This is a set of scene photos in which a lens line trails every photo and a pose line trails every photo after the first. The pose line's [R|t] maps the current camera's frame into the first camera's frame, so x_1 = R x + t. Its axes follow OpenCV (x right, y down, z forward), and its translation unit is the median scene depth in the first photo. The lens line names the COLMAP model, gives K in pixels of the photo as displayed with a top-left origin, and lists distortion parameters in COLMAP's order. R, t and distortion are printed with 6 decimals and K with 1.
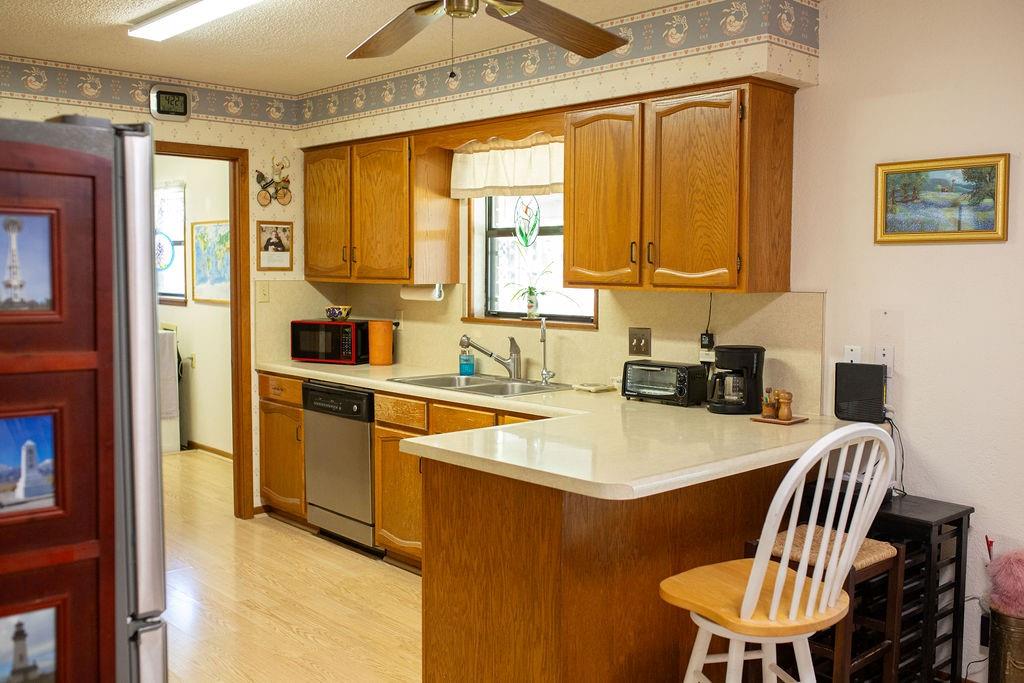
lens RADIAL K [[967.8, 0, 512.0], [0, 967.8, 341.5], [0, 0, 1]] dist [-0.078804, 0.129210]
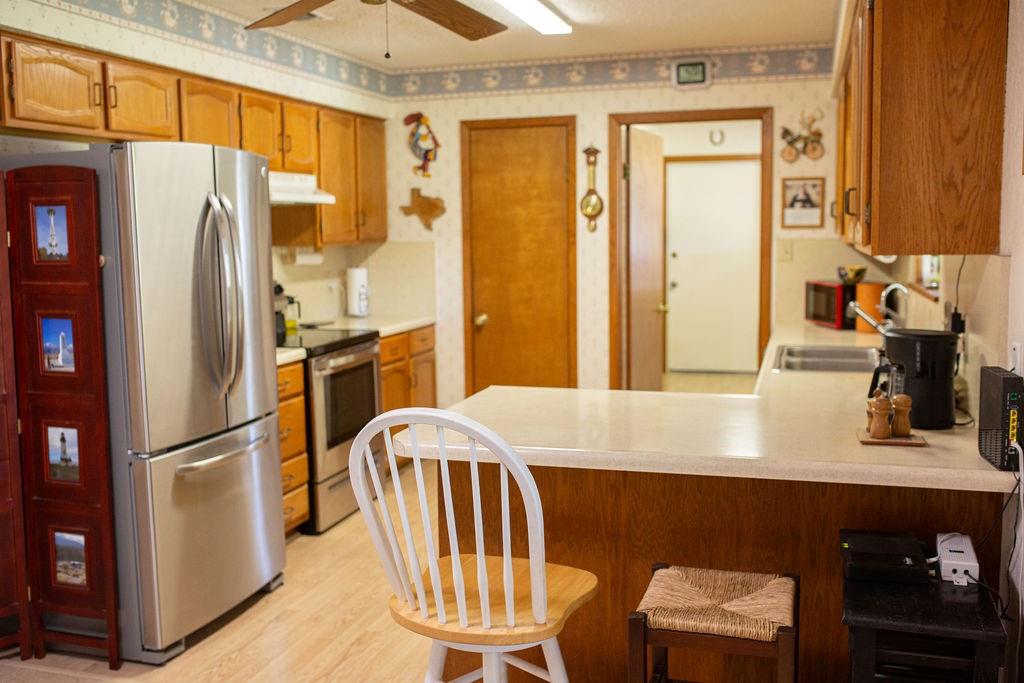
lens RADIAL K [[967.8, 0, 512.0], [0, 967.8, 341.5], [0, 0, 1]] dist [-0.078804, 0.129210]
pose [[0.496266, 0.088415, -0.863657, 0.469511], [-0.049624, 0.996063, 0.073455, -0.016845], [0.866751, 0.006405, 0.498700, 0.269882]]
